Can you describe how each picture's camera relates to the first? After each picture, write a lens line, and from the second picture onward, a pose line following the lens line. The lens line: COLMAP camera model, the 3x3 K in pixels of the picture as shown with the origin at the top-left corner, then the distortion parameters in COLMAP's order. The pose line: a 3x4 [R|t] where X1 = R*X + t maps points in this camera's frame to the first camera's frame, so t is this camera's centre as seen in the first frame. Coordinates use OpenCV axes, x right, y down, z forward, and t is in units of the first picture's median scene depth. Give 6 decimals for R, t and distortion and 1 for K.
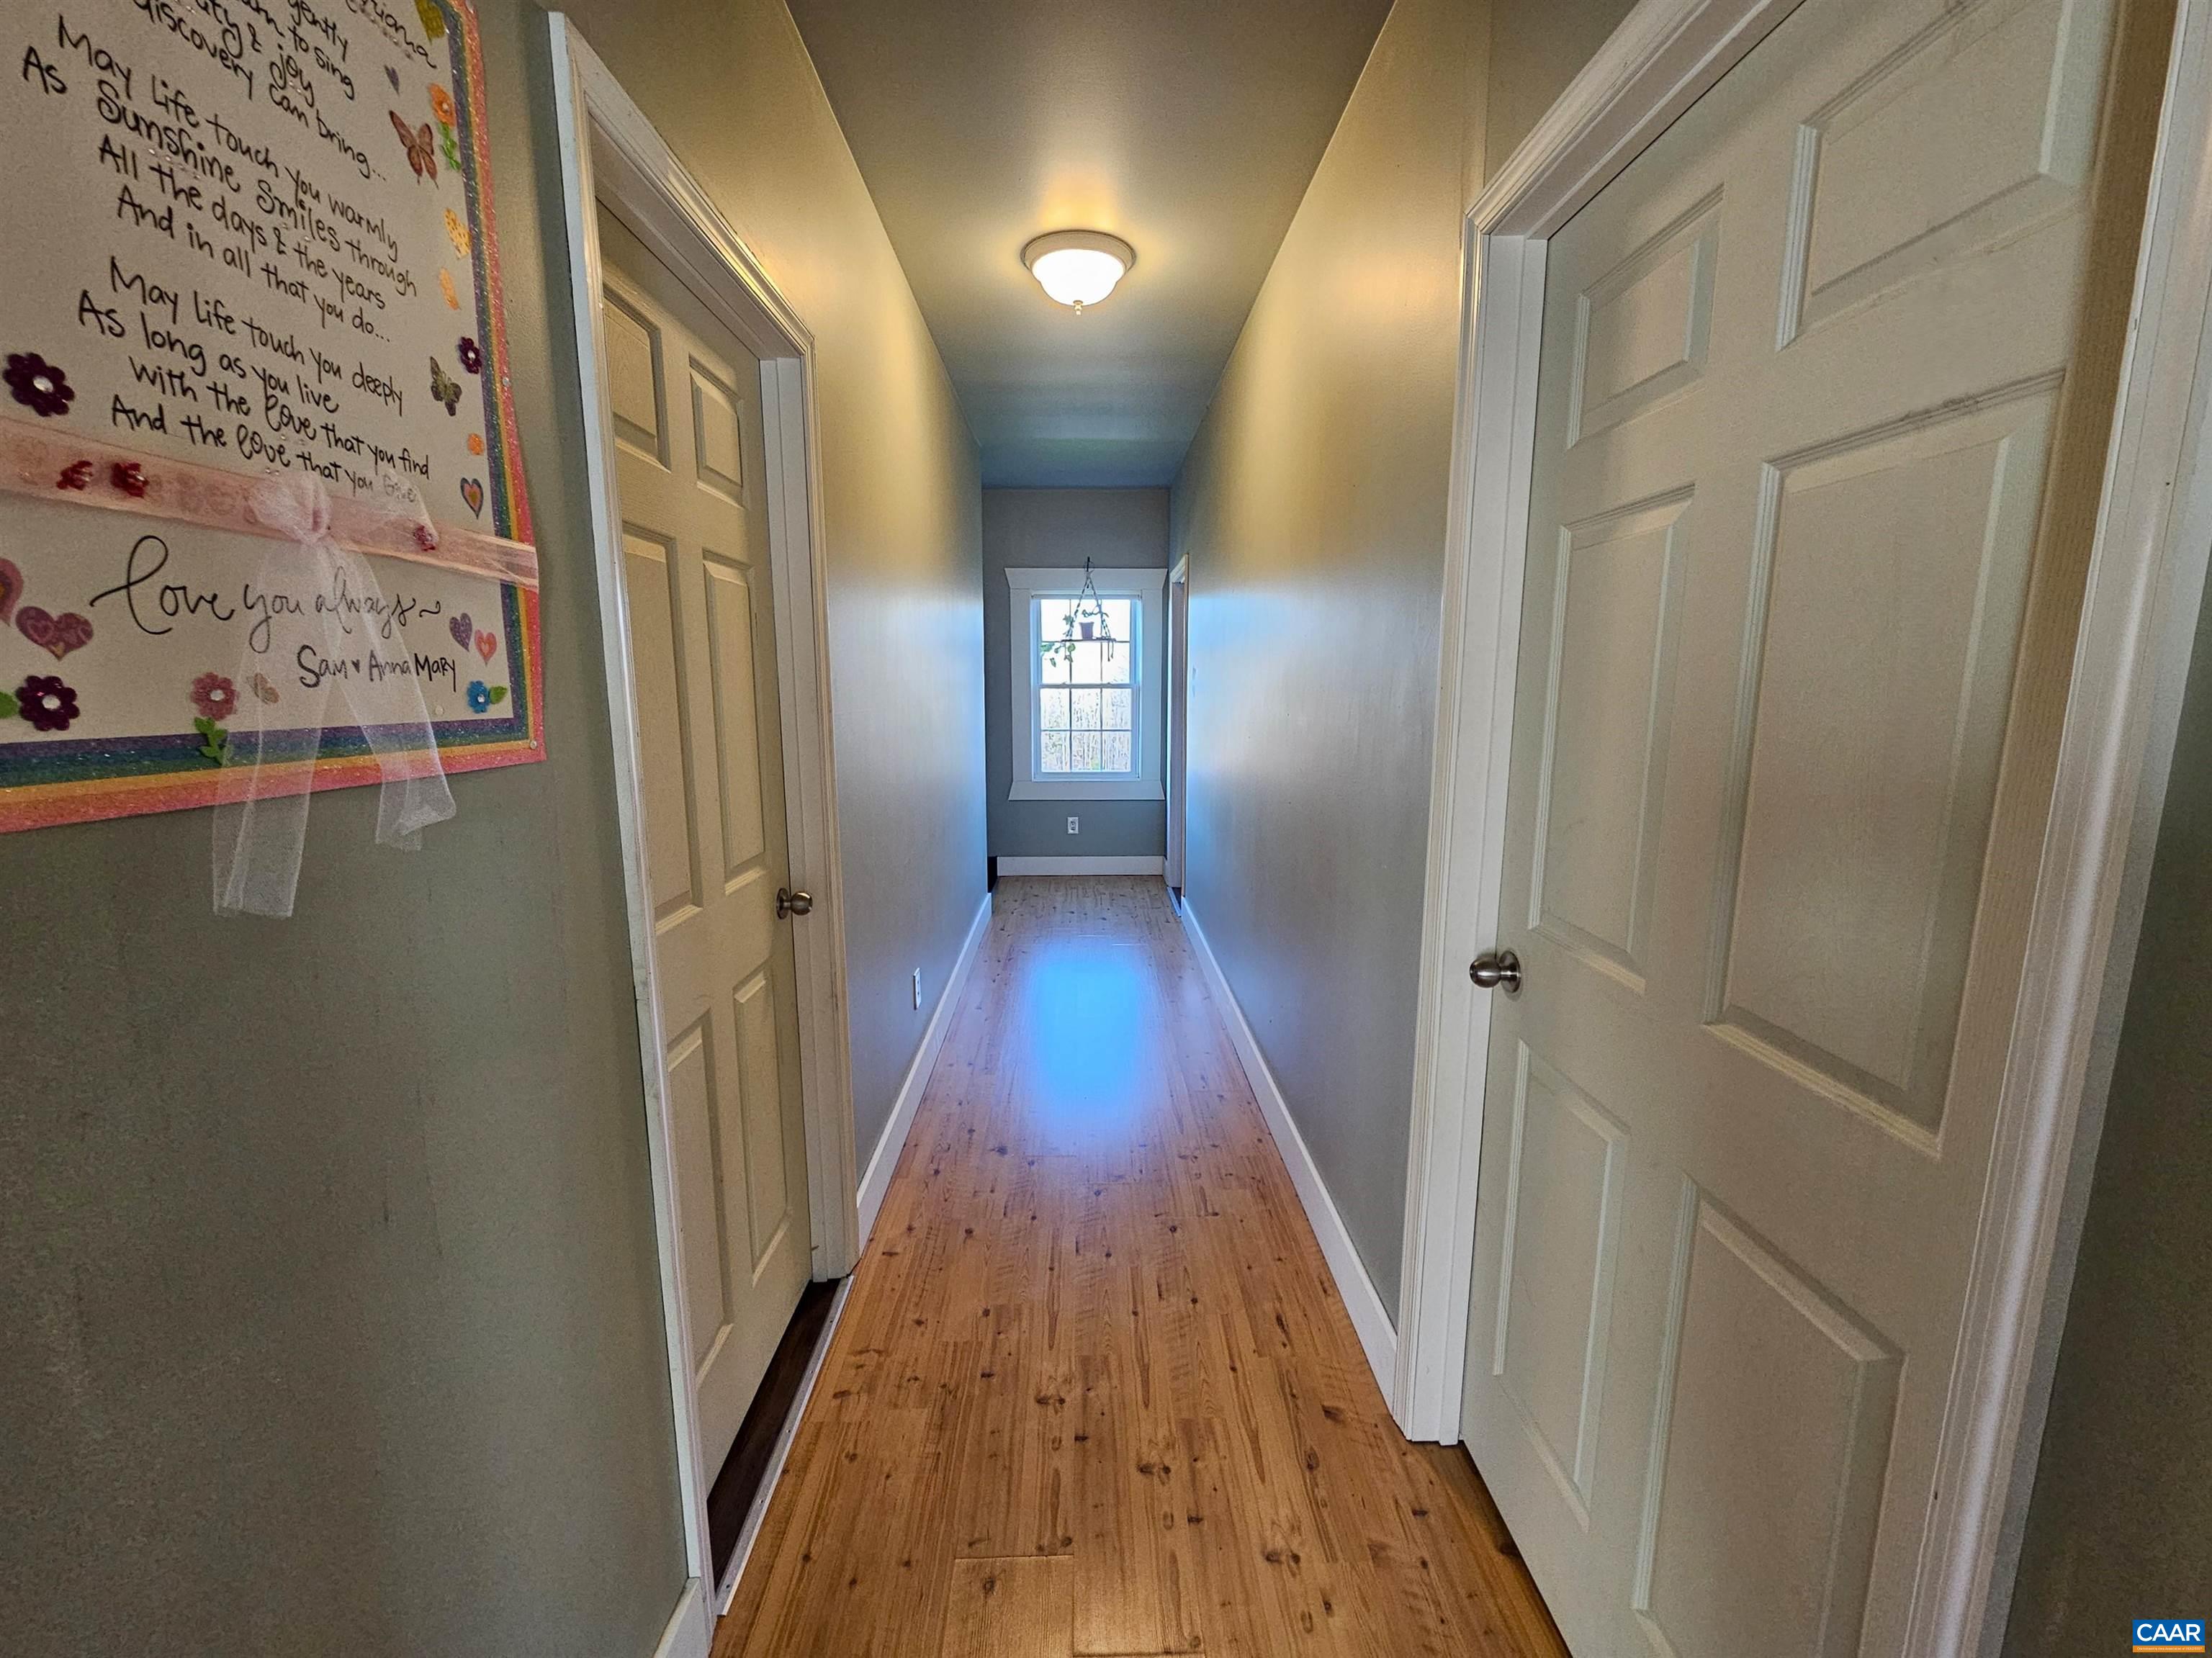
lens RADIAL K [[921.4, 0, 1110.4], [0, 921.4, 835.0], [0, 0, 1]] dist [-0.003842, -0.000003]
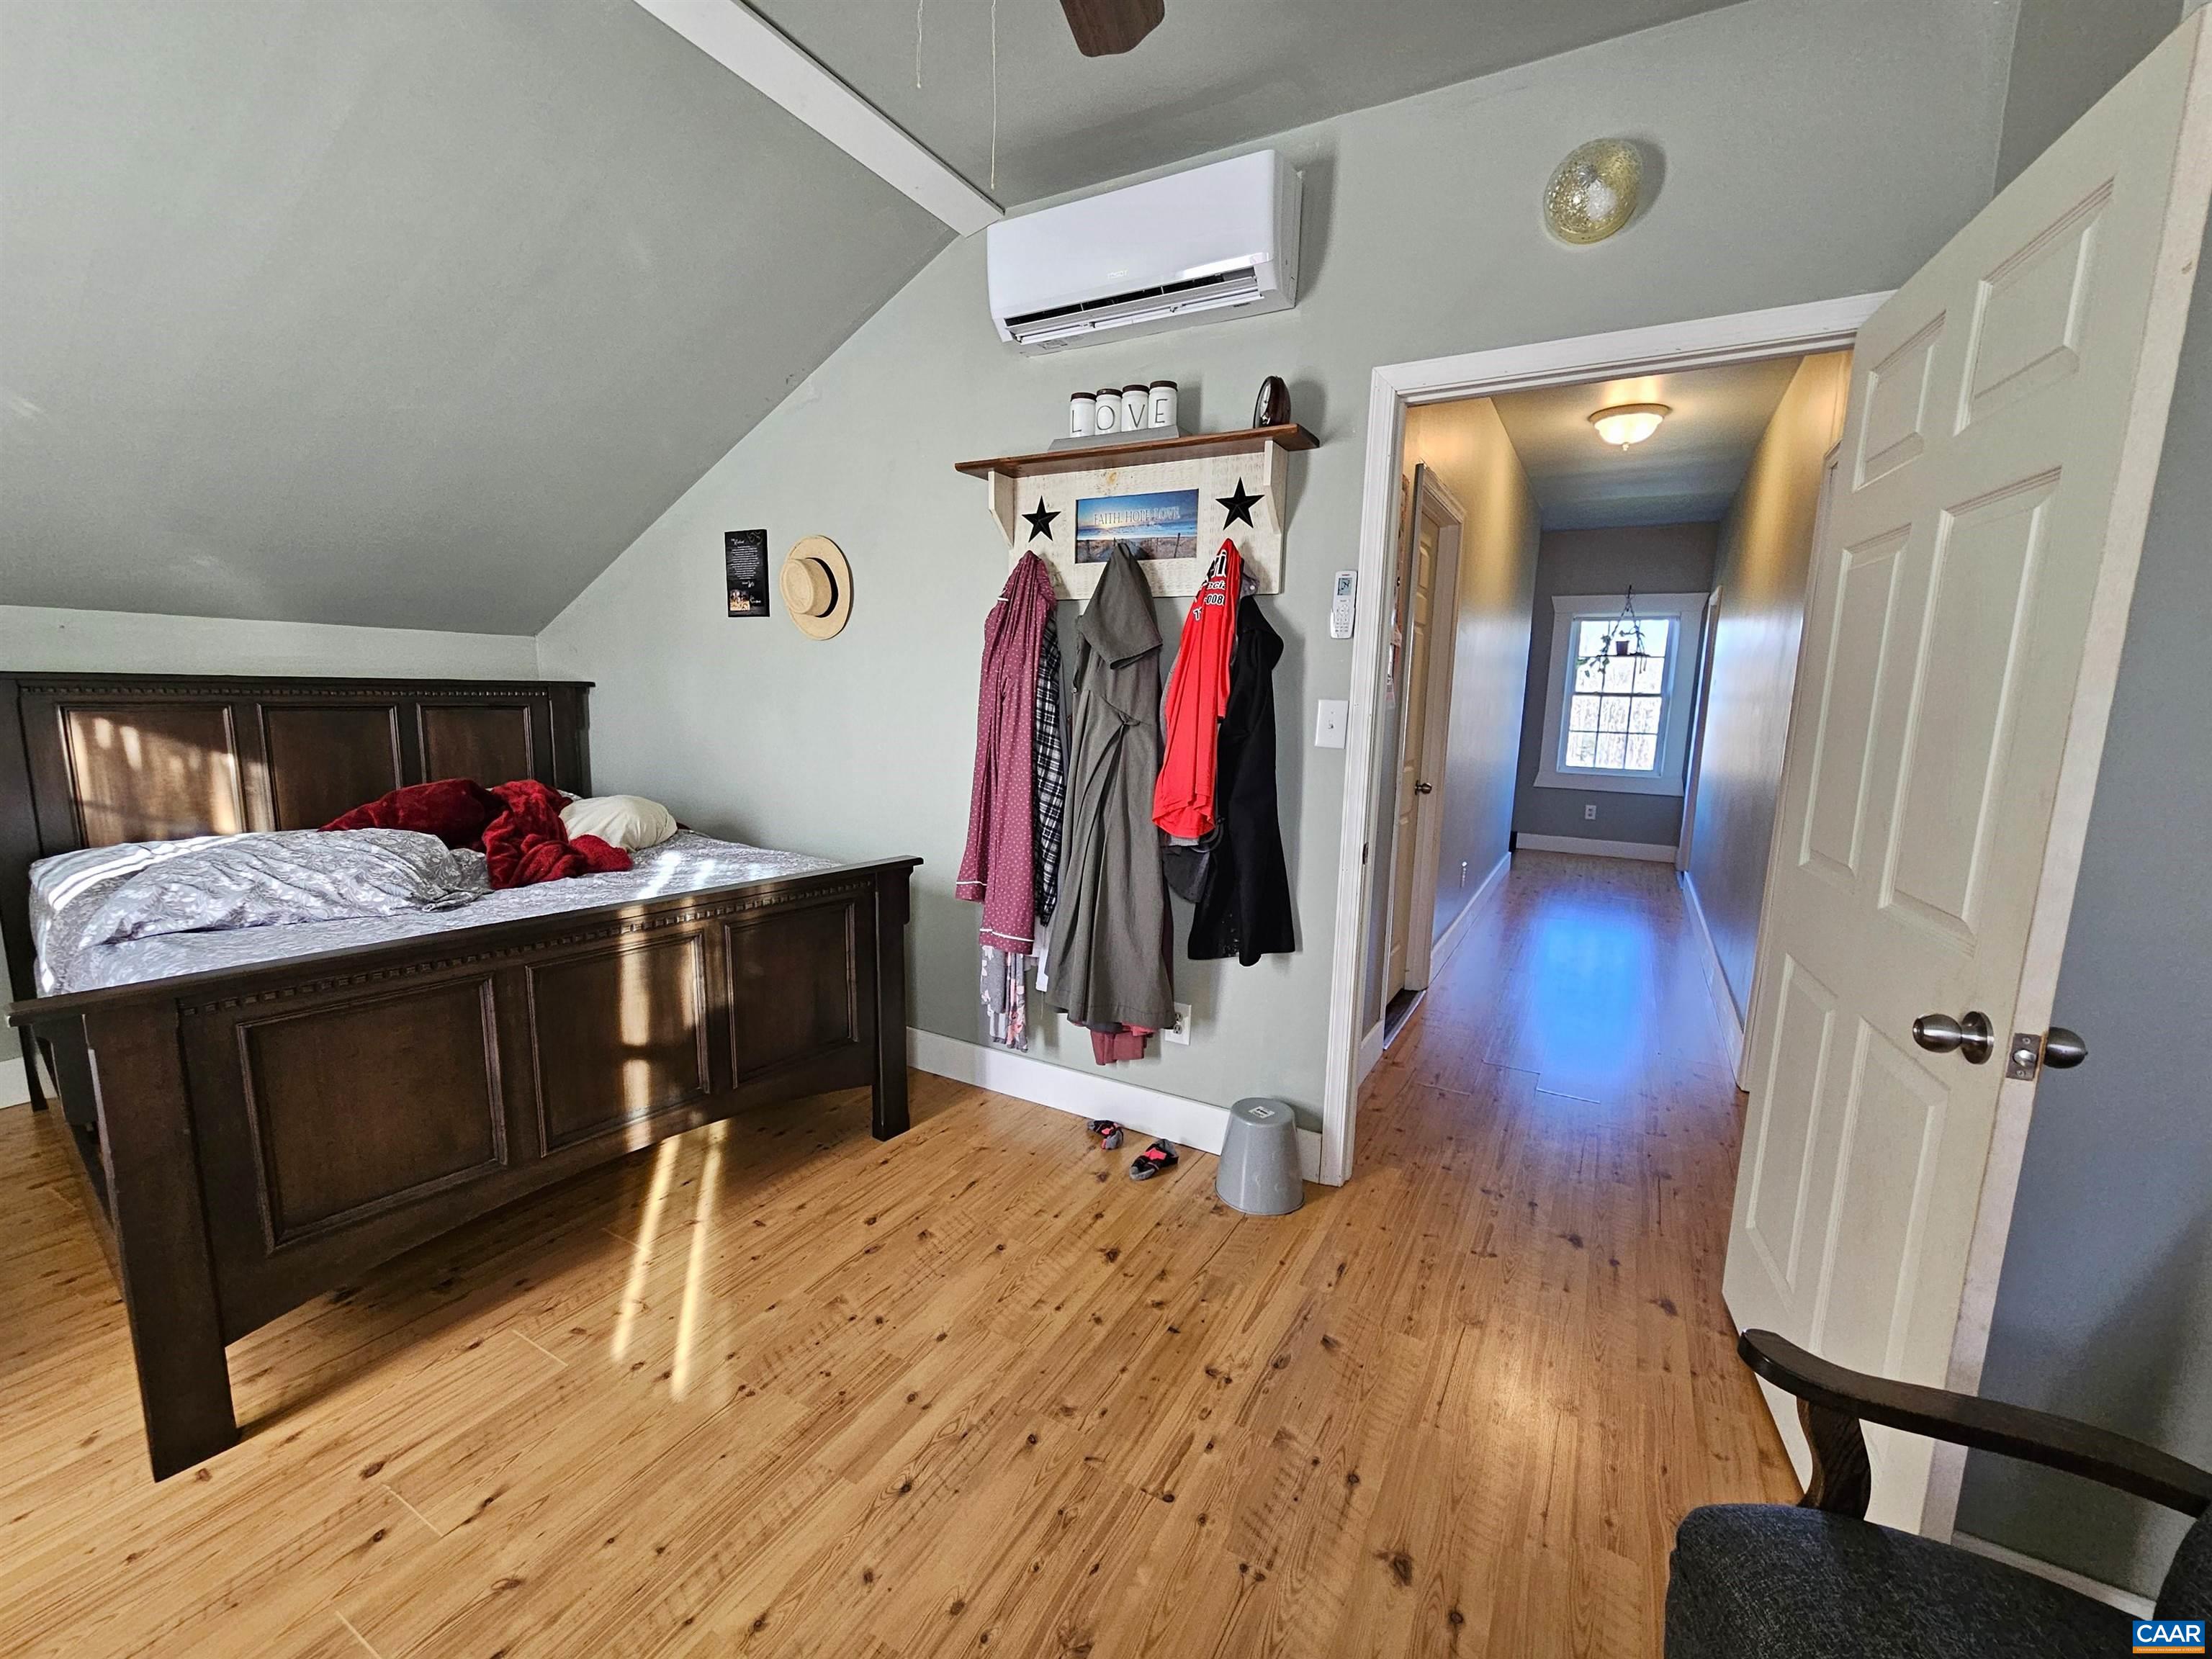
lens RADIAL K [[921.5, 0, 1093.4], [0, 921.5, 835.4], [0, 0, 1]] dist [-0.003842, -0.000003]
pose [[0.850268, 0.100740, -0.516620, 0.031779], [-0.106649, 0.994128, 0.018326, 0.069042], [0.515433, 0.039515, 0.856019, -0.353707]]
